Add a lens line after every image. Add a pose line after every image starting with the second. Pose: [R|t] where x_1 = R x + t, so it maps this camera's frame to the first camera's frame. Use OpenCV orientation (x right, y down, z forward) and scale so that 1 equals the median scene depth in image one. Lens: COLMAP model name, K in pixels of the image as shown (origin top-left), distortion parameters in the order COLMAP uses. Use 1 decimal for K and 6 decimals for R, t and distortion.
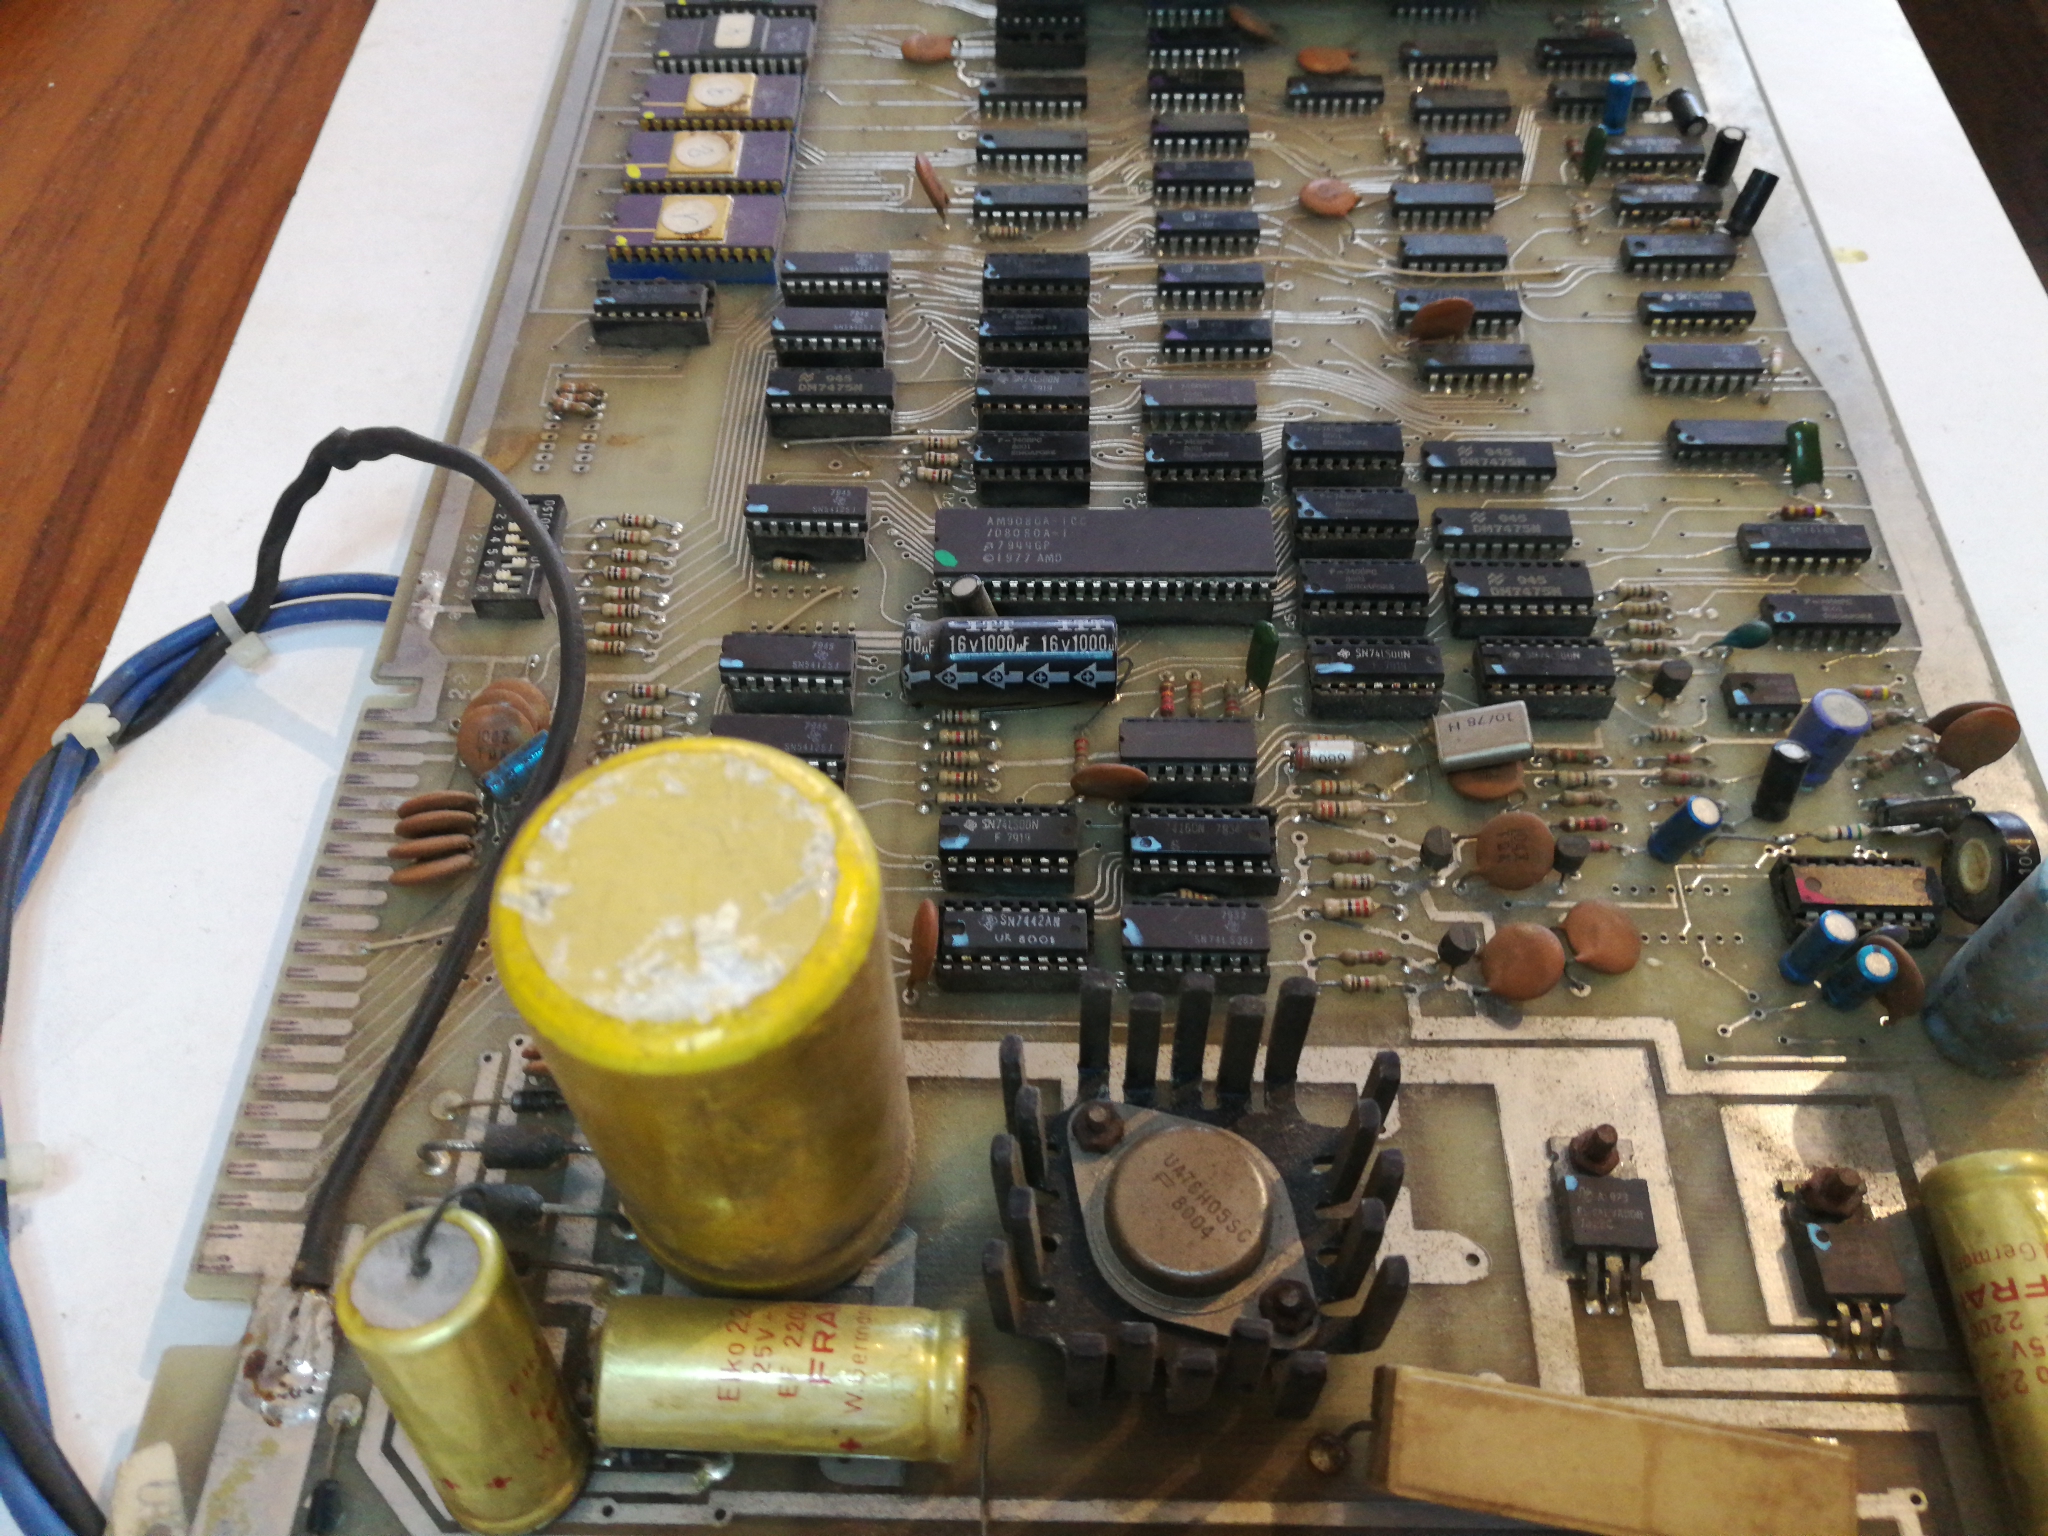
lens RADIAL K [[1684.9, 0, 1024.0], [0, 1684.9, 768.0], [0, 0, 1]] dist [-0.034646, 0.000358]
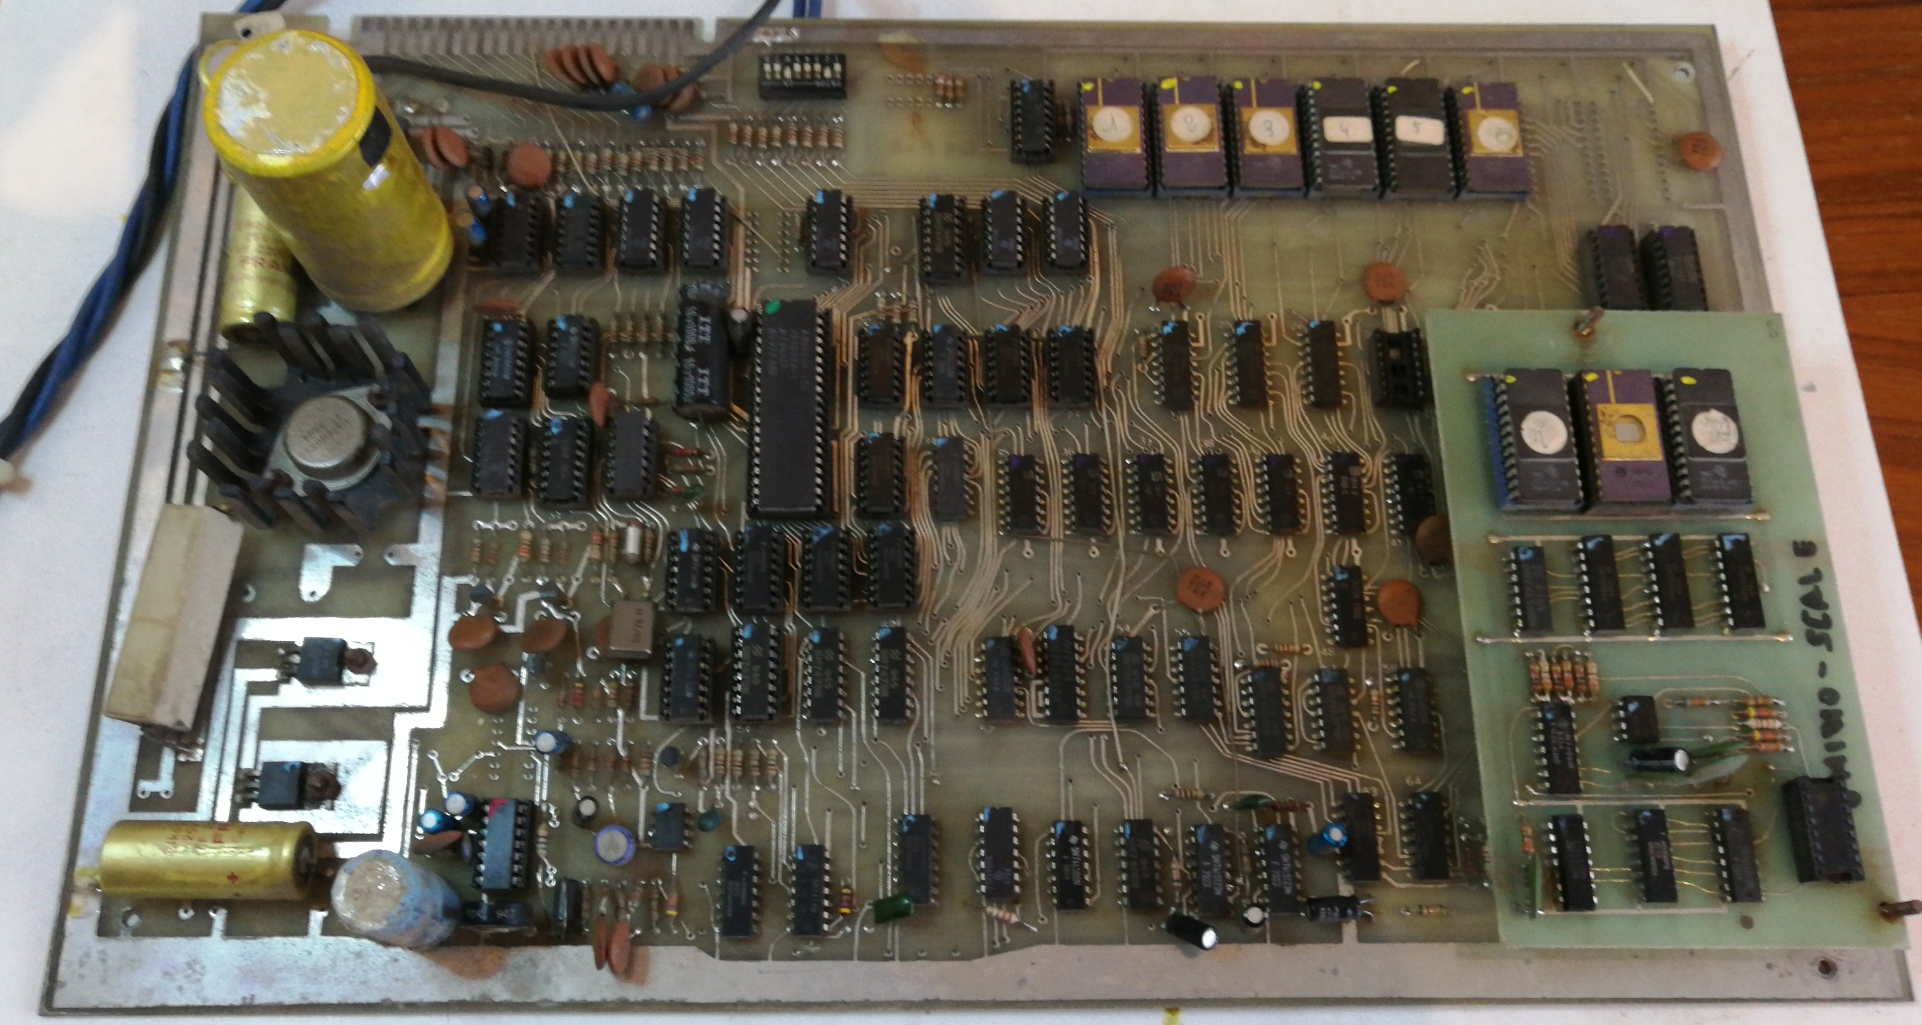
lens RADIAL K [[1622.8, 0, 895.2], [0, 1622.8, 511.4], [0, 0, 1]] dist [-0.085758, 0.085223]
pose [[0.025507, 0.948015, -0.317200, 0.669232], [-0.829957, 0.196956, 0.521901, -1.053570], [0.557244, 0.249950, 0.791836, -0.078403]]
